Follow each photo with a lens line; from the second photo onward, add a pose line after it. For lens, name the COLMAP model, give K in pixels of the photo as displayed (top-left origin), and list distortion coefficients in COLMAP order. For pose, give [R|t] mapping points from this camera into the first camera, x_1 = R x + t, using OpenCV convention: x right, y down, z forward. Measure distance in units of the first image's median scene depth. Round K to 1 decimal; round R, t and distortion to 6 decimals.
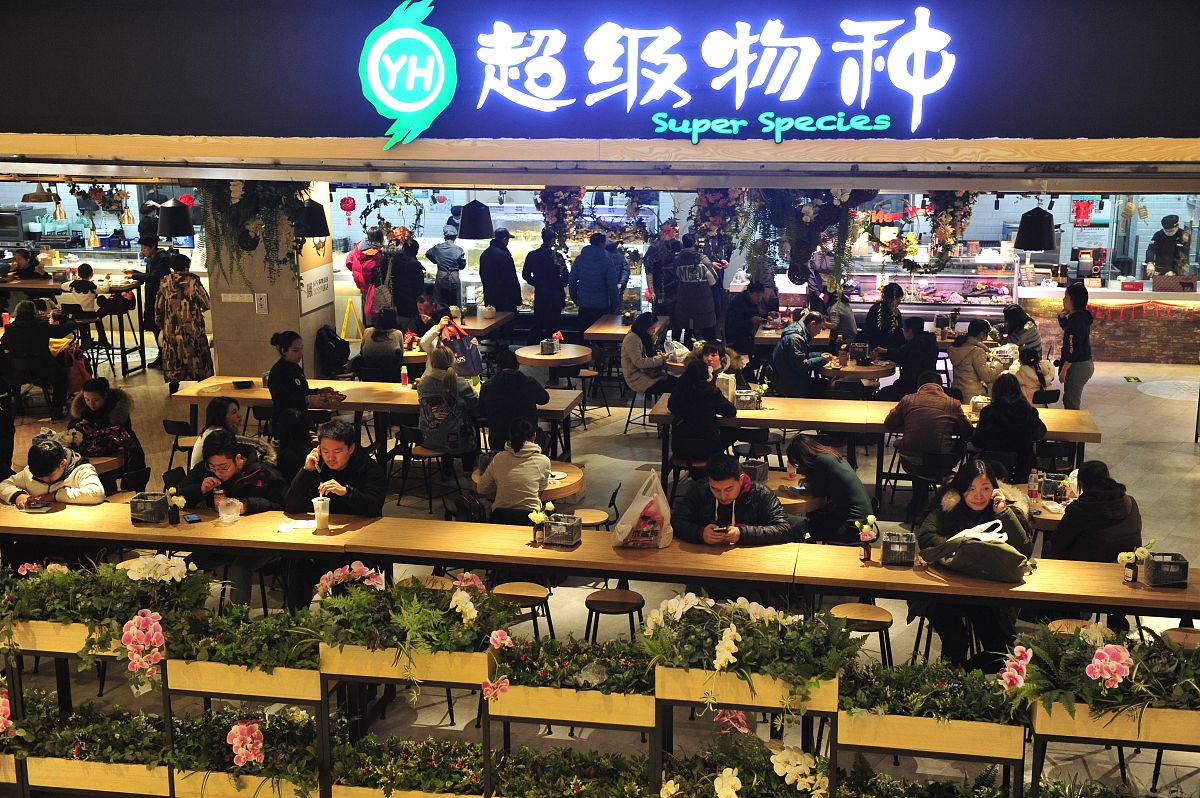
lens RADIAL K [[1449.8, 0, 600.1], [0, 1449.8, 405.3], [0, 0, 1]] dist [0.117238, 0.000000]
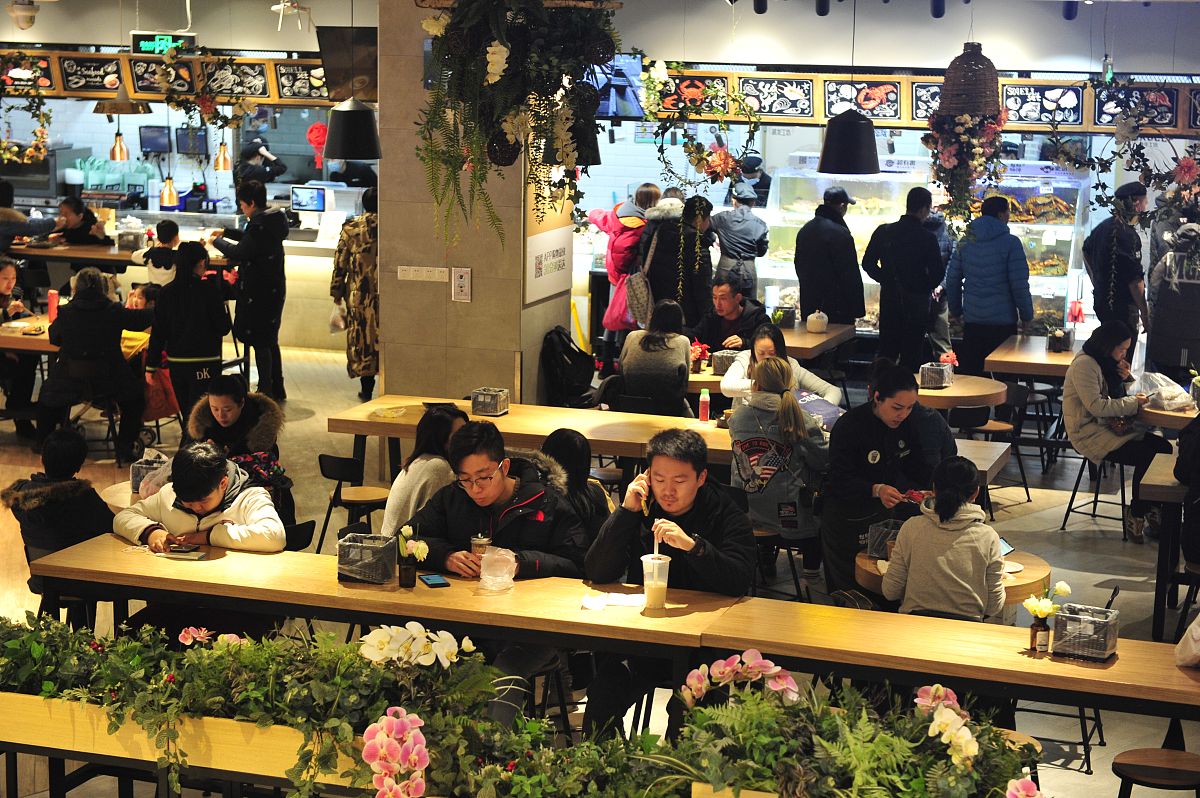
lens RADIAL K [[2393.0, 0, 599.8], [0, 2393.0, 395.1], [0, 0, 1]] dist [0.138329, 0.000000]
pose [[0.991848, 0.044529, -0.119390, -0.097752], [-0.051413, 0.997150, -0.055215, 0.051503], [0.116591, 0.060903, 0.991311, 0.037965]]
